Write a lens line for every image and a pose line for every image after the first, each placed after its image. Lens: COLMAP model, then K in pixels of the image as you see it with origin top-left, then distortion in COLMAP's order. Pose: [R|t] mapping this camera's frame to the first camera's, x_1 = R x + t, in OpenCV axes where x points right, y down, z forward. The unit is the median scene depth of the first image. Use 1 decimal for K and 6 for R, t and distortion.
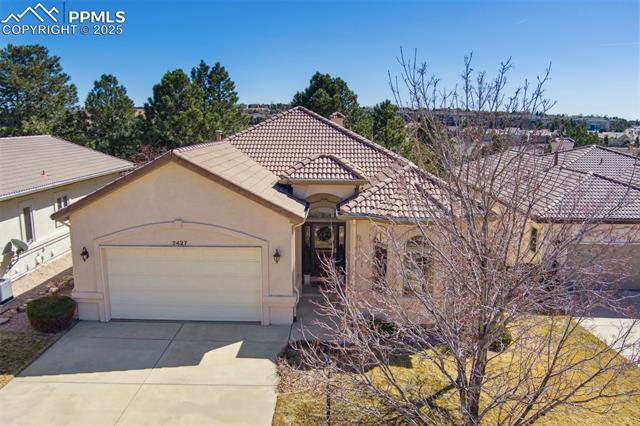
lens RADIAL K [[512.6, 0, 320.0], [0, 512.6, 213.0], [0, 0, 1]] dist [-0.079692, 0.007889]
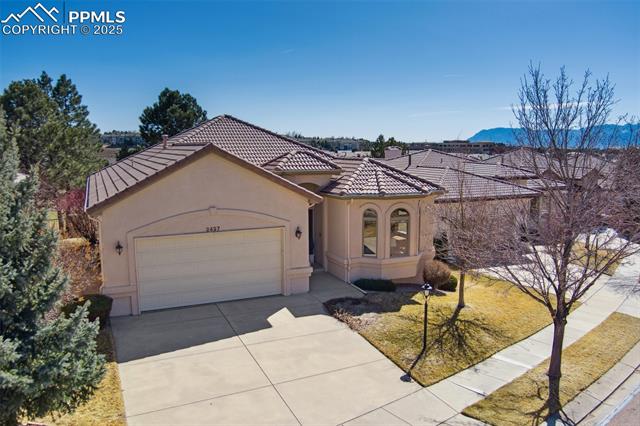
lens RADIAL K [[512.6, 0, 320.0], [0, 512.6, 213.0], [0, 0, 1]] dist [-0.079692, 0.007889]
pose [[0.901462, -0.063484, 0.428177, -0.520530], [0.083179, 0.996157, -0.027426, 0.072388], [-0.424790, 0.060338, 0.903279, -0.079649]]
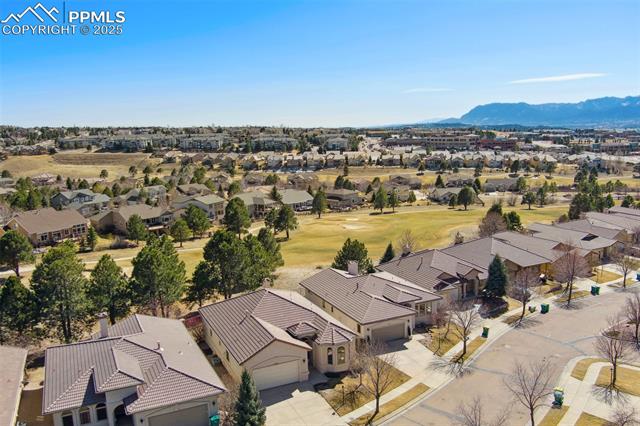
lens RADIAL K [[512.6, 0, 320.0], [0, 512.6, 213.0], [0, 0, 1]] dist [-0.079692, 0.007889]
pose [[0.891330, -0.088345, 0.444664, -1.362256], [0.106249, 0.994219, -0.015448, -0.804189], [-0.440729, 0.061015, 0.895564, -2.070326]]
